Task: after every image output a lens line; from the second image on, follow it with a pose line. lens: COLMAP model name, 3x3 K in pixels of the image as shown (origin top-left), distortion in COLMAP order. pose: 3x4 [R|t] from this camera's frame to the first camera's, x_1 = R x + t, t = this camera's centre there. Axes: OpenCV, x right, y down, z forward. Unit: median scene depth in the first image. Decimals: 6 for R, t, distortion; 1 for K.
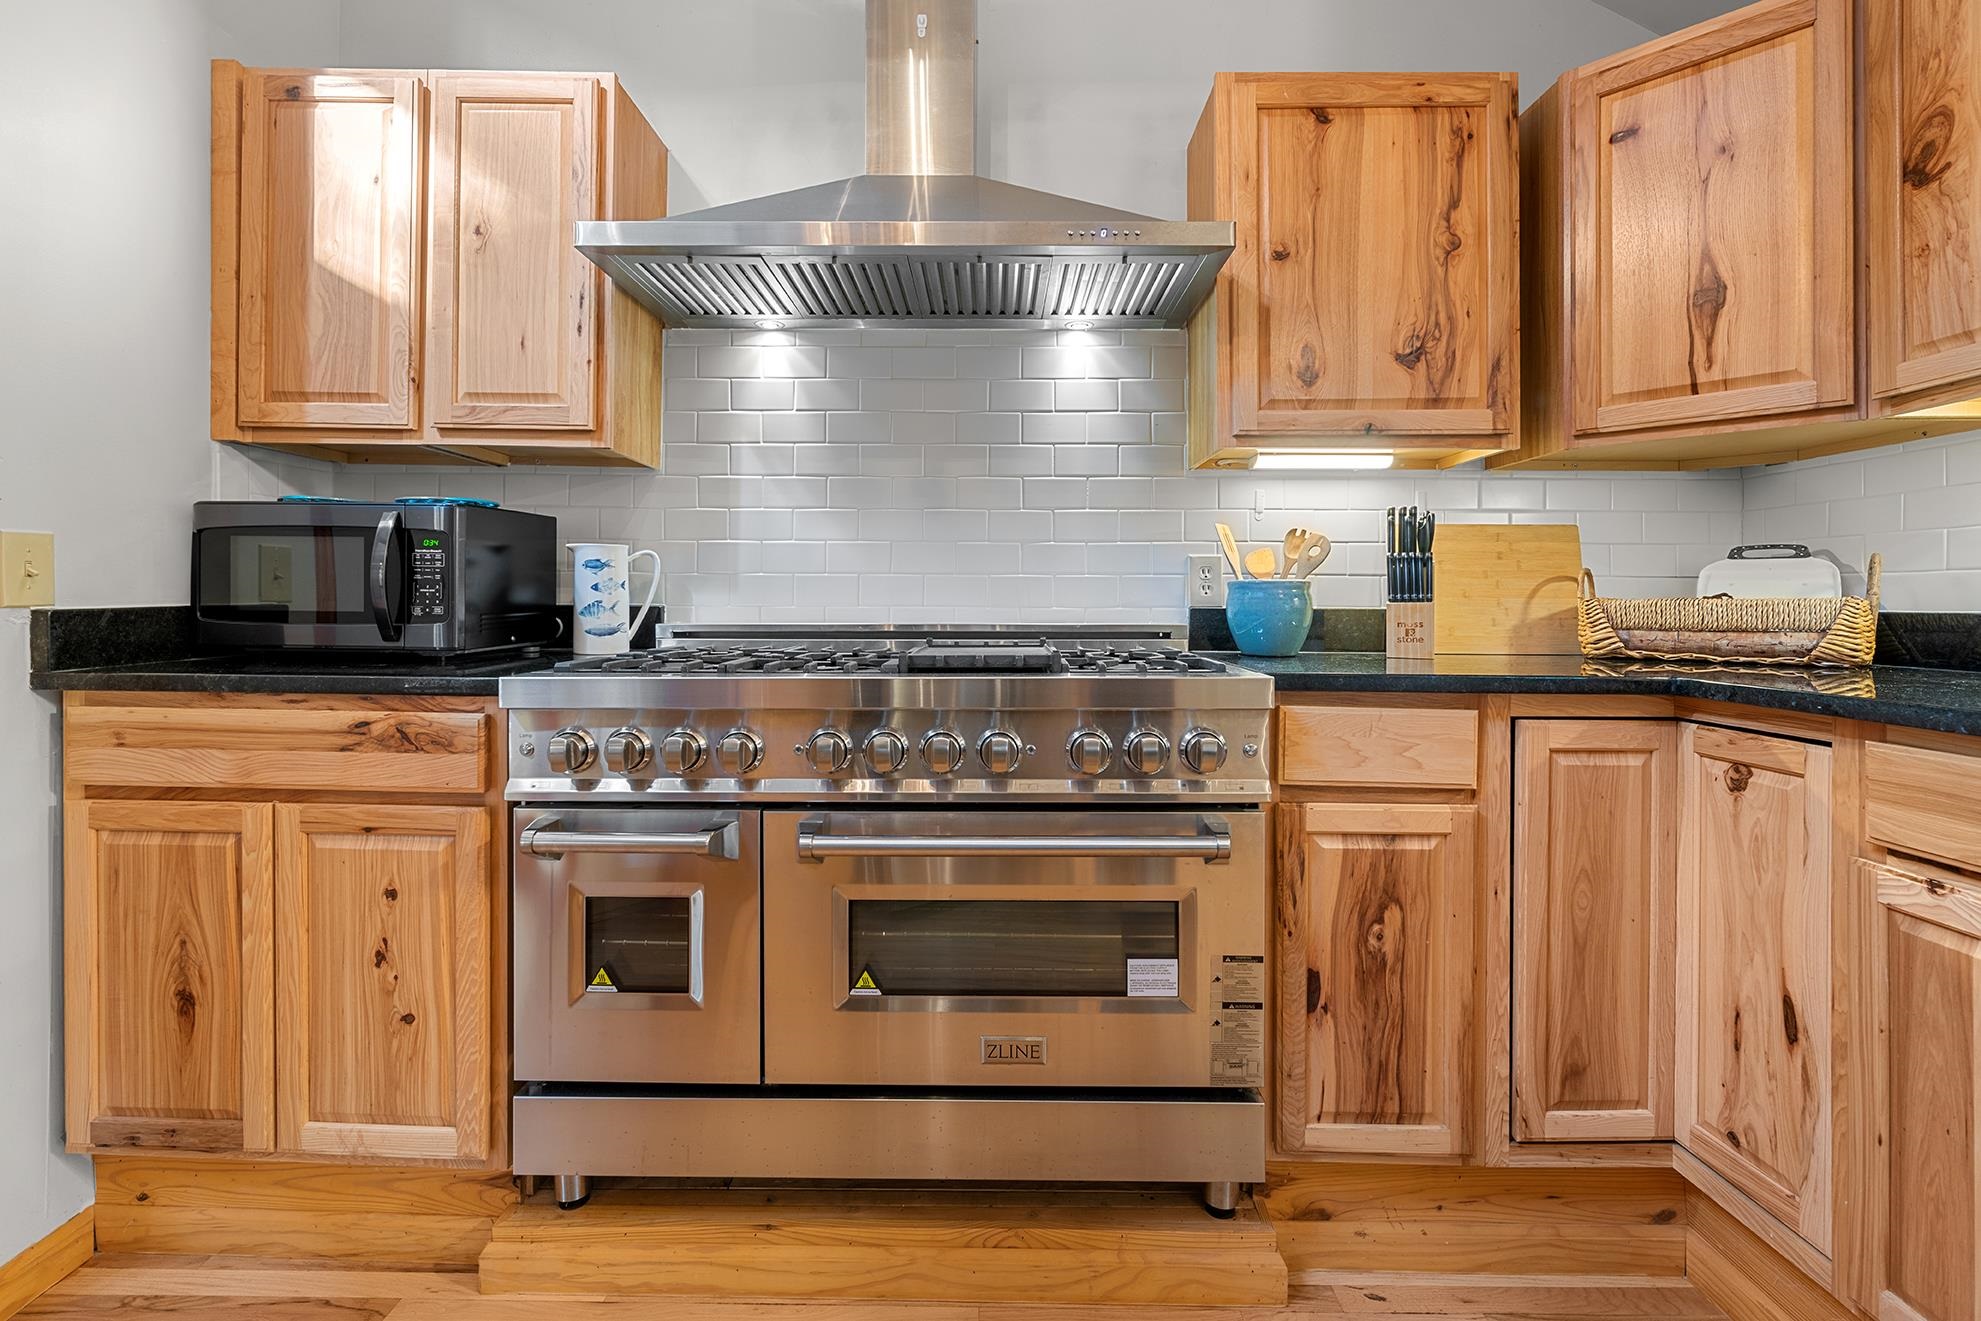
lens RADIAL K [[874.2, 0, 982.4], [0, 874.2, 627.3], [0, 0, 1]] dist [0.000756, 0.000077]
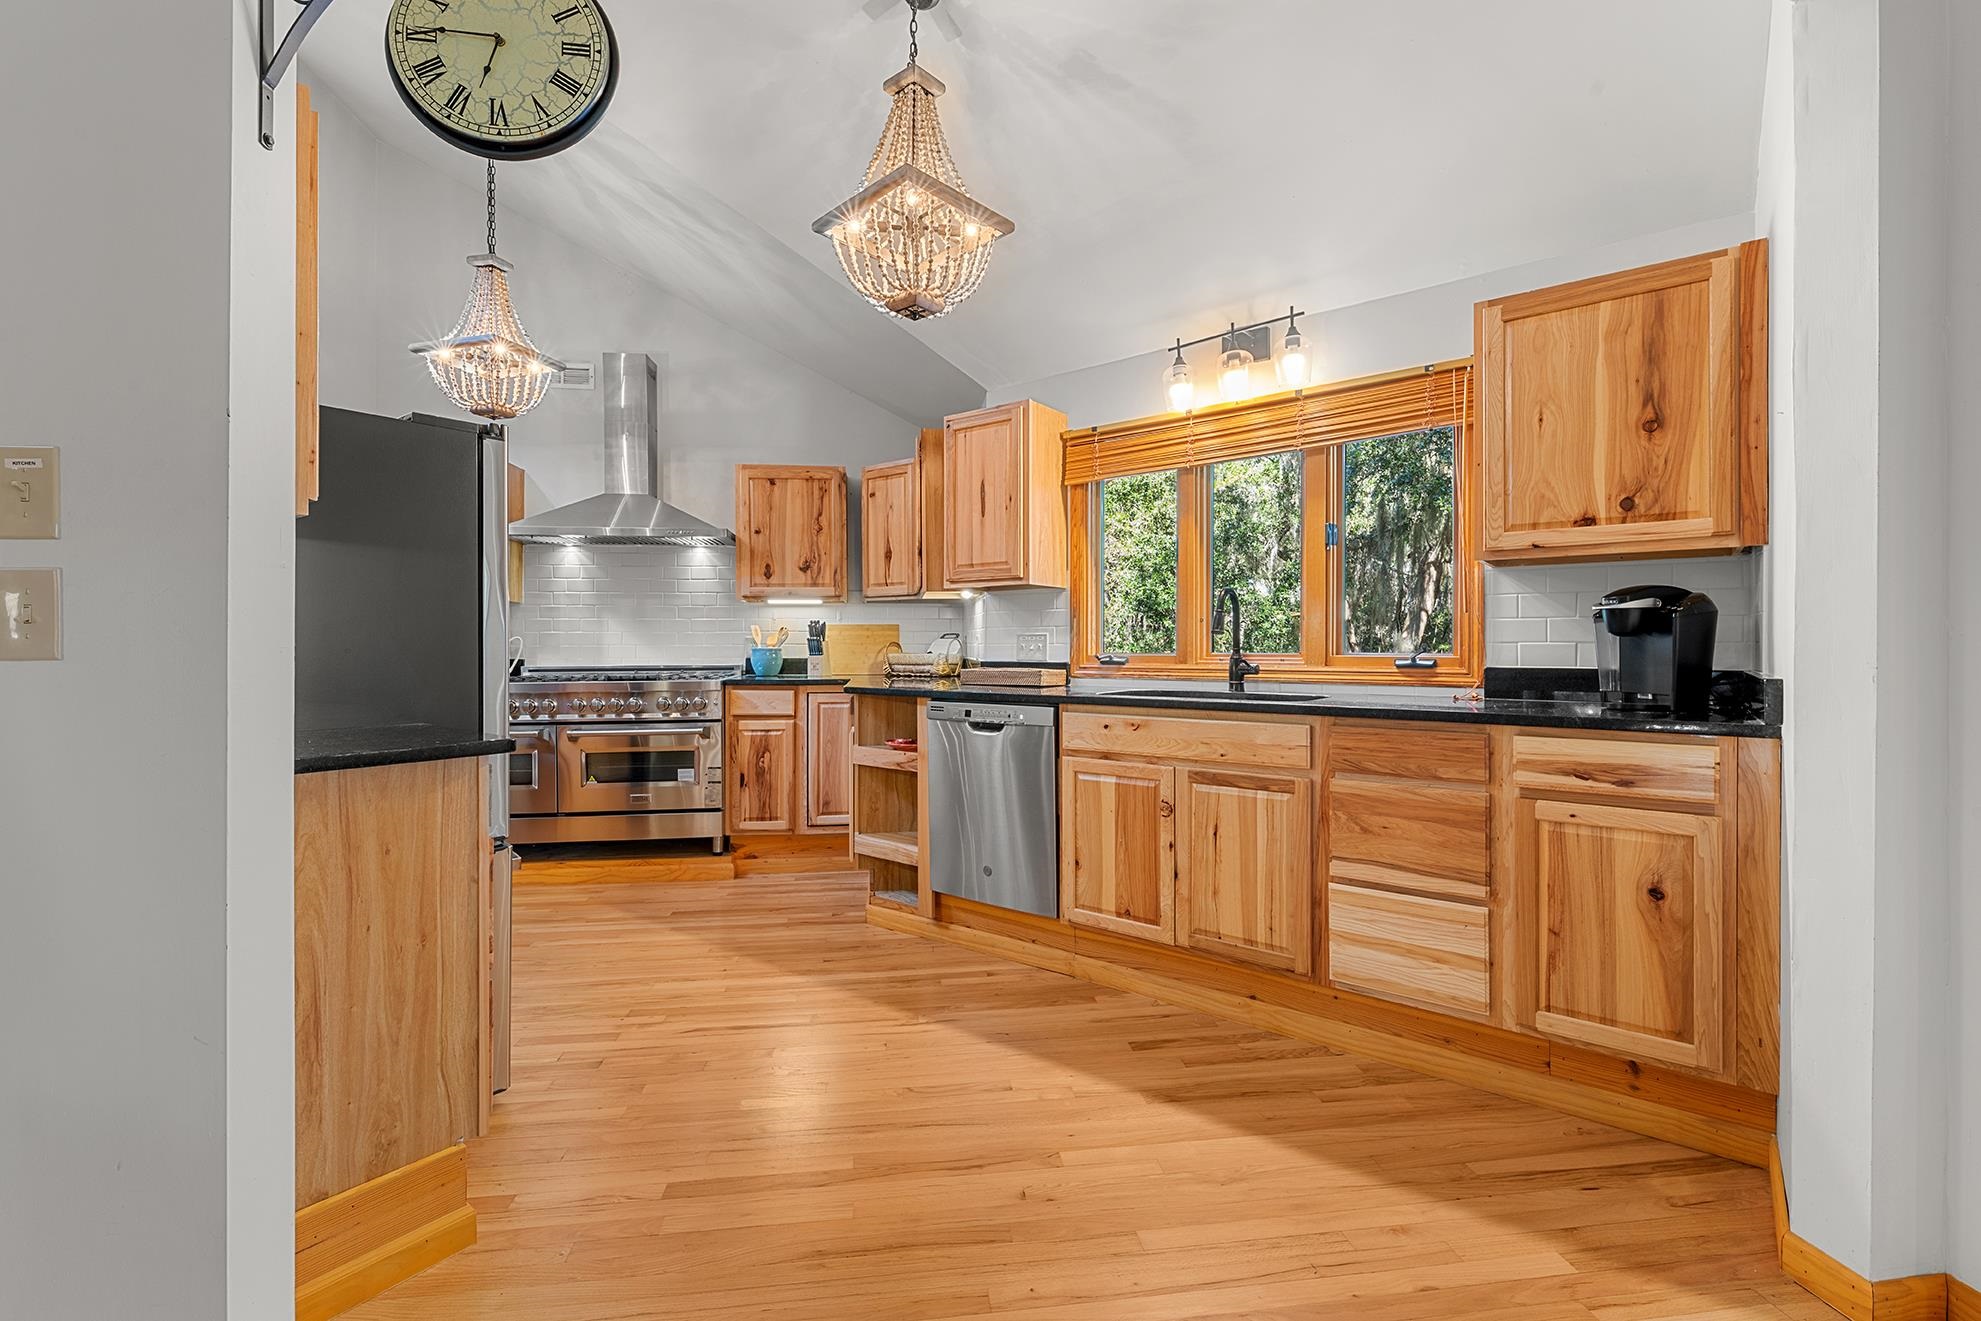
lens RADIAL K [[866.2, 0, 990.5], [0, 866.2, 660.5], [0, 0, 1]] dist [-0.000402, 0.000021]
pose [[0.991025, -0.011266, 0.133200, 0.706895], [0.012199, 0.999906, -0.006196, 0.011612], [-0.133118, 0.007766, 0.991070, -1.841396]]
